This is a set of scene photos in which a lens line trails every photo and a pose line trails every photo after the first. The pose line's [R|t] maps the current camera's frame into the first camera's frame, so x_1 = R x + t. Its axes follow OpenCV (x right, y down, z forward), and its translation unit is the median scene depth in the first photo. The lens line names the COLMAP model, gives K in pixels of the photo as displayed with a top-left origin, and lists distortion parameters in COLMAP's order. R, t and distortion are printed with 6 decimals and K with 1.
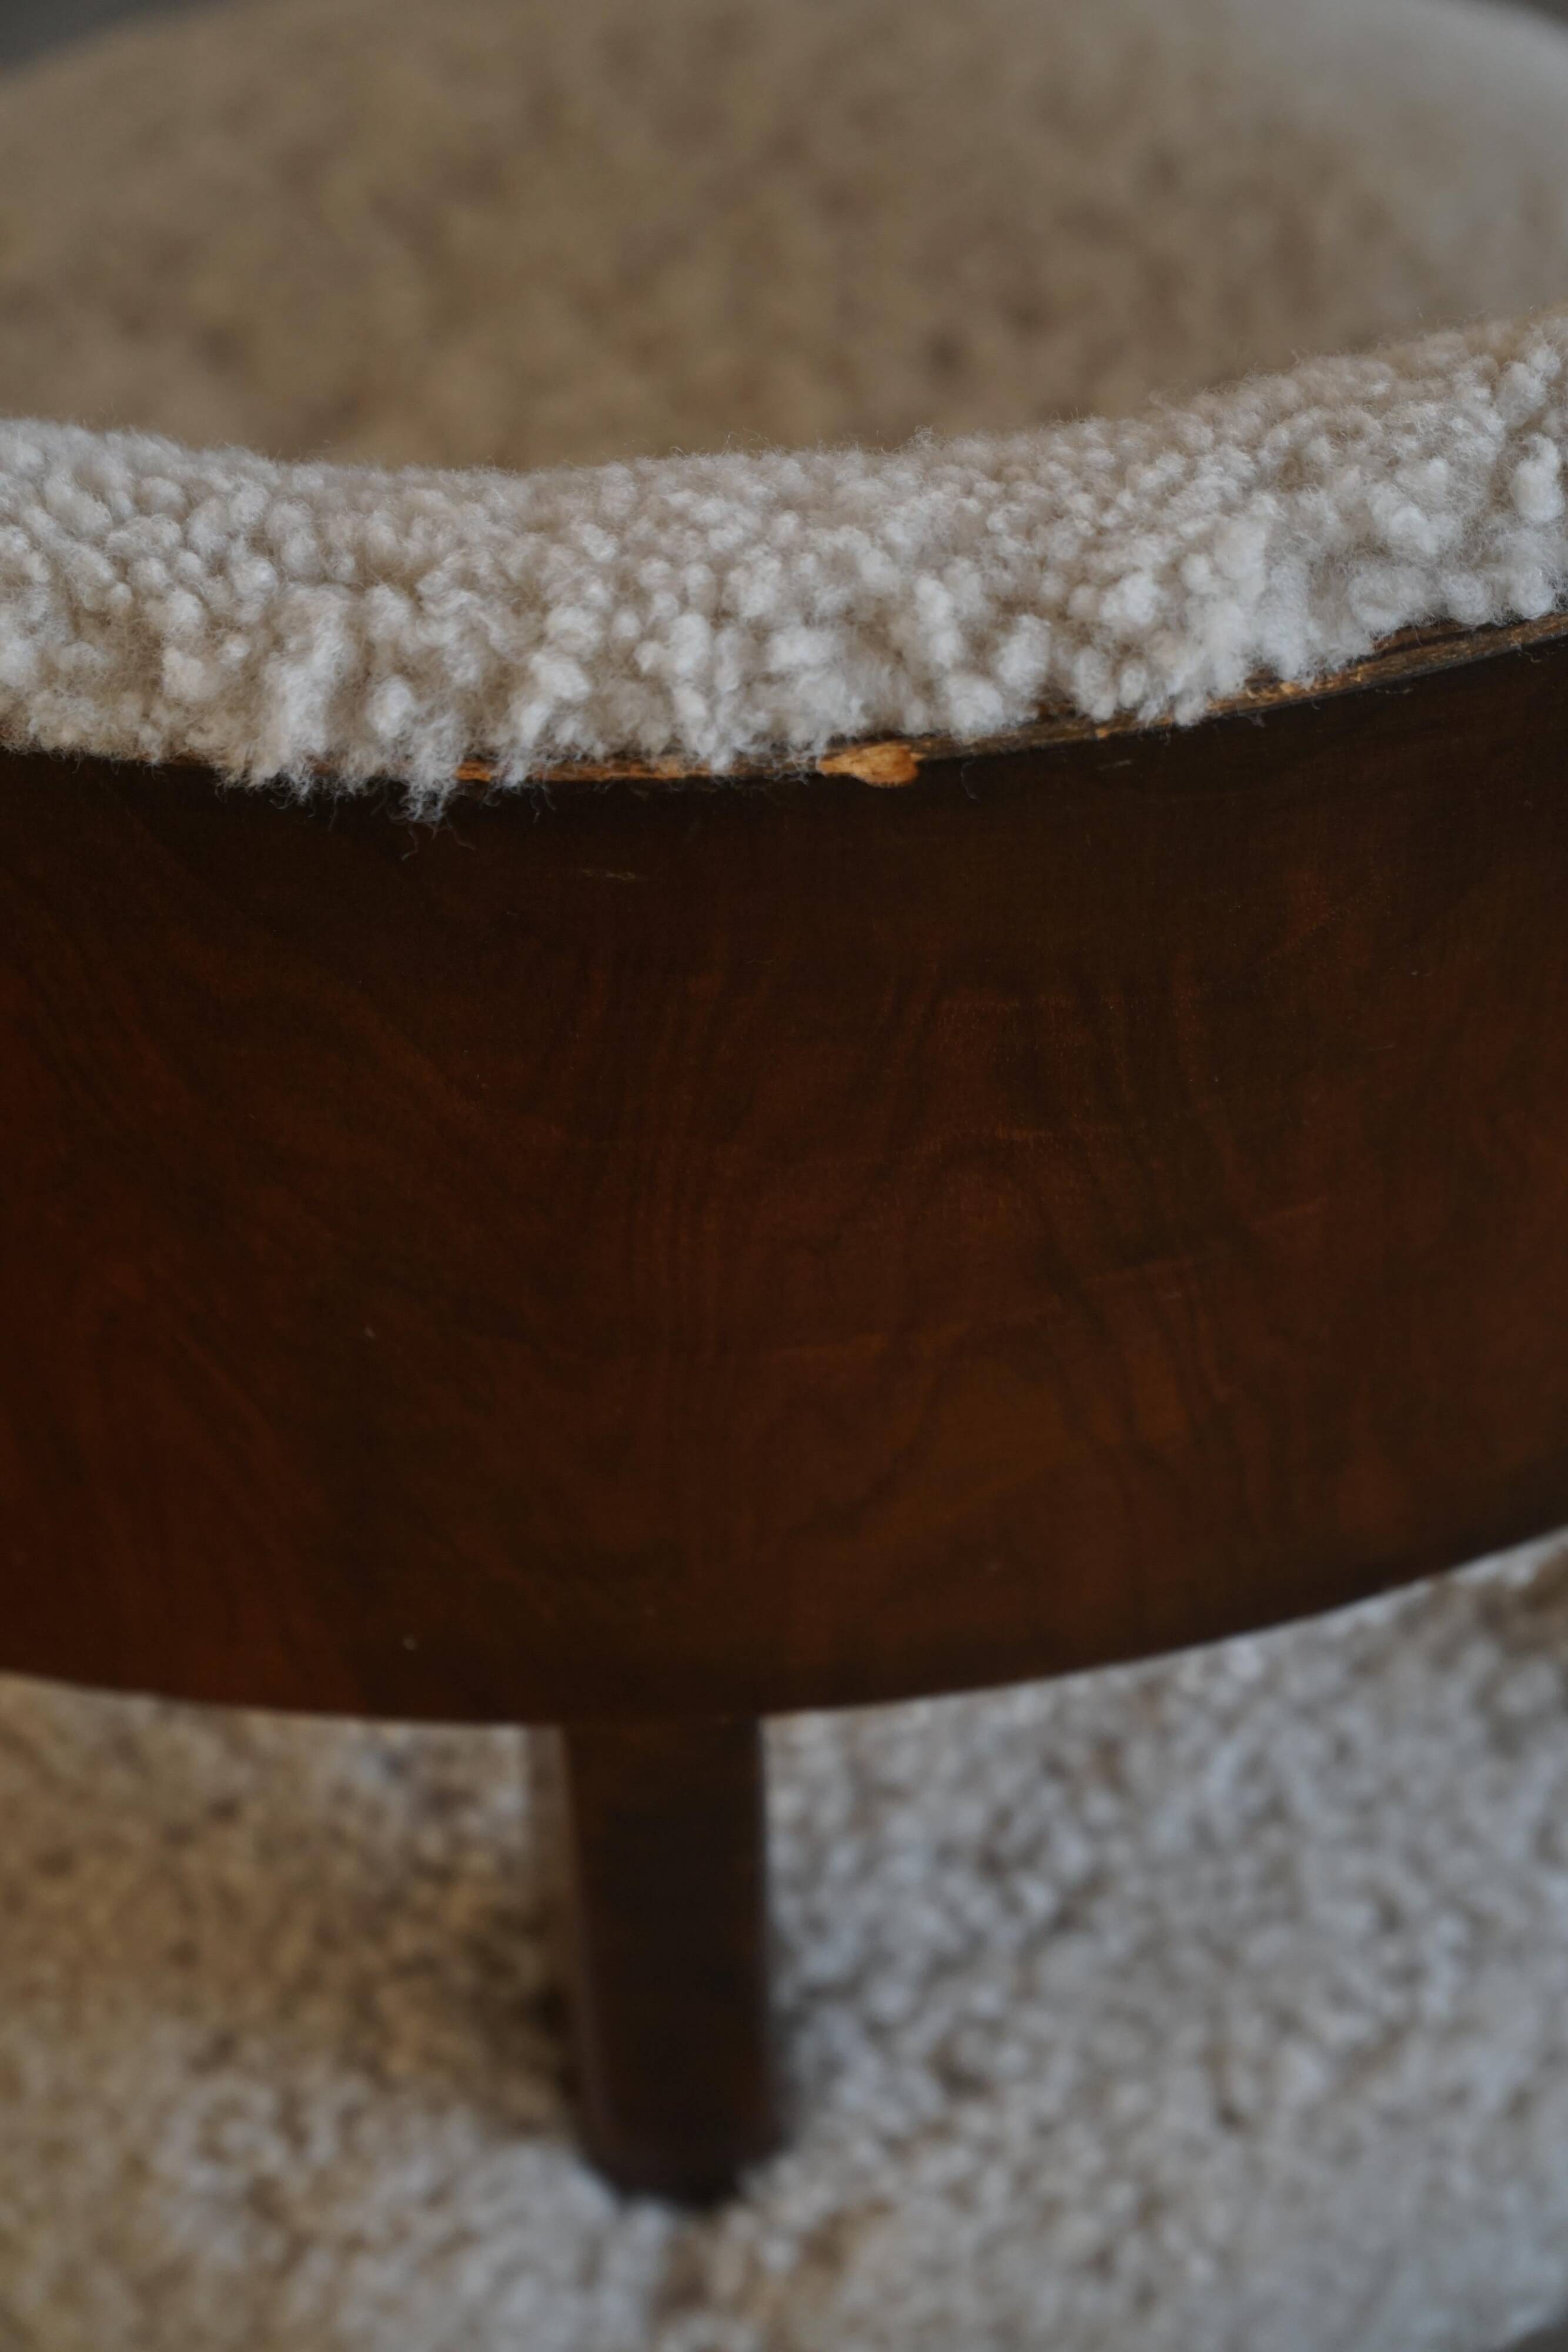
lens RADIAL K [[11300.5, 0, 782.1], [0, 11300.5, 1174.9], [0, 0, 1]] dist [-0.768439, 0.000000]
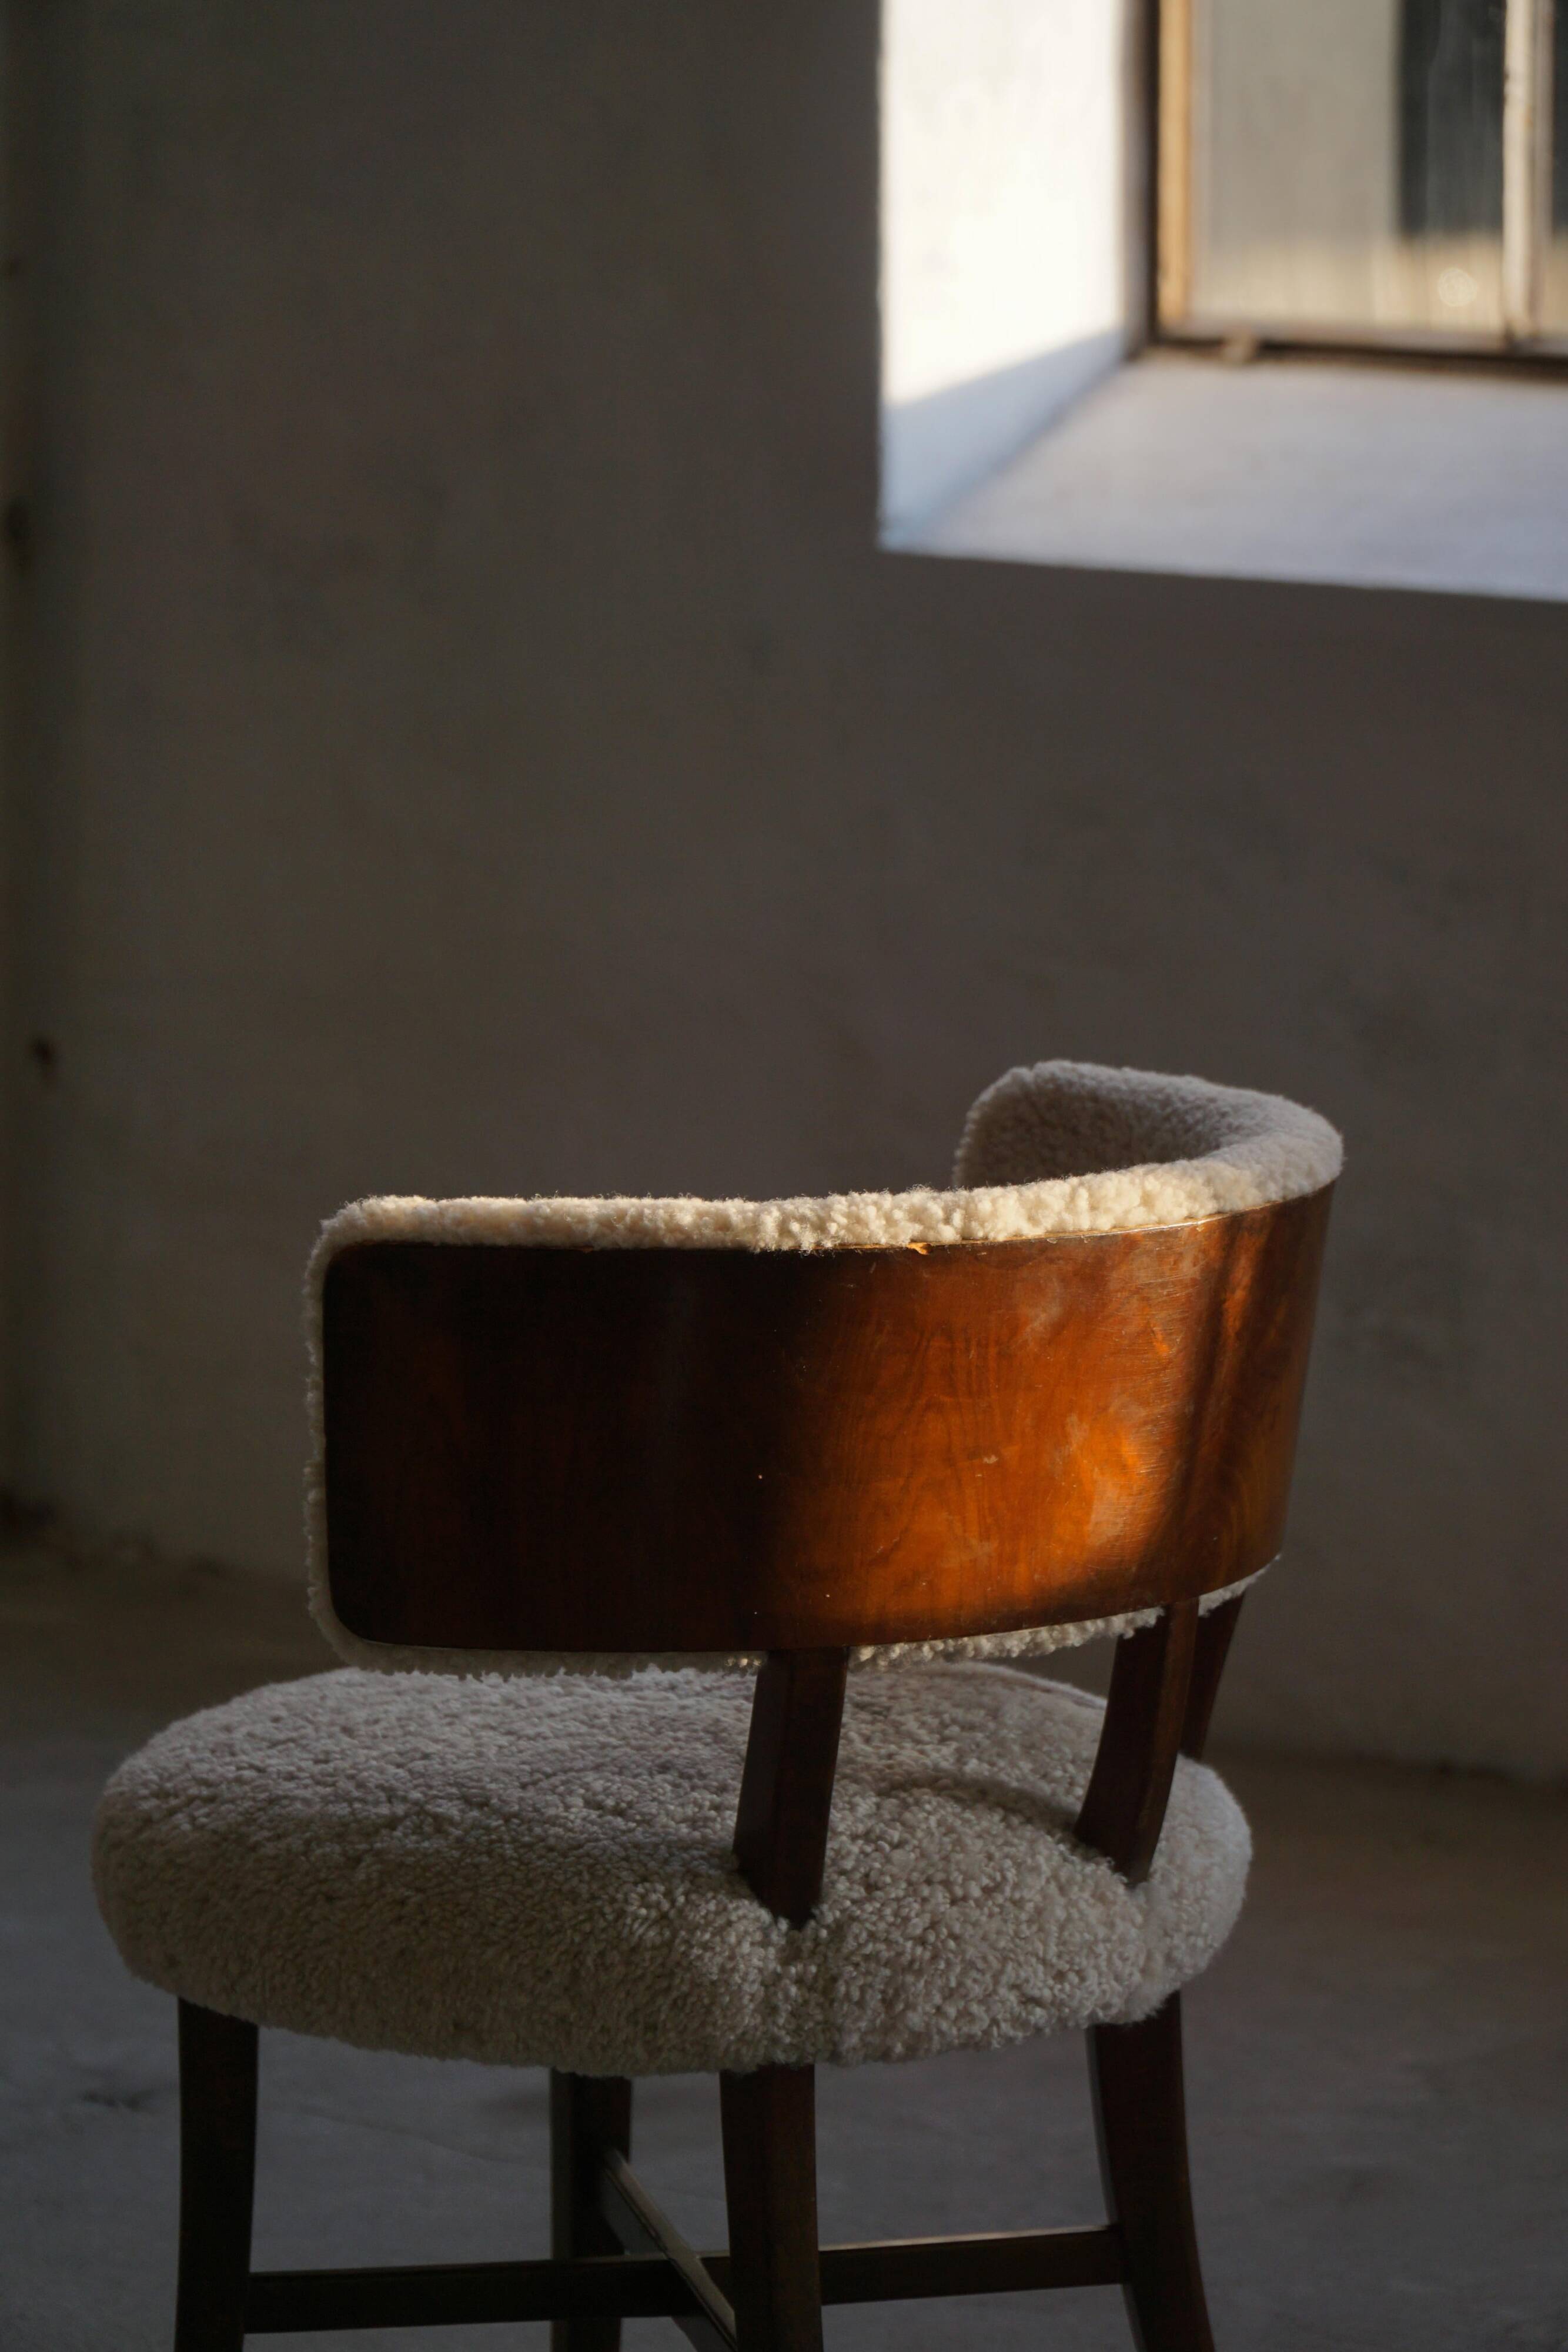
lens RADIAL K [[11300.5, 0, 780.3], [0, 11300.5, 1177.7], [0, 0, 1]] dist [-0.768439, 0.000000]
pose [[0.962037, 0.039069, 0.270108, -0.877190], [0.132255, 0.798992, -0.586618, 1.785146], [-0.238732, 0.600071, 0.763493, -1.545116]]
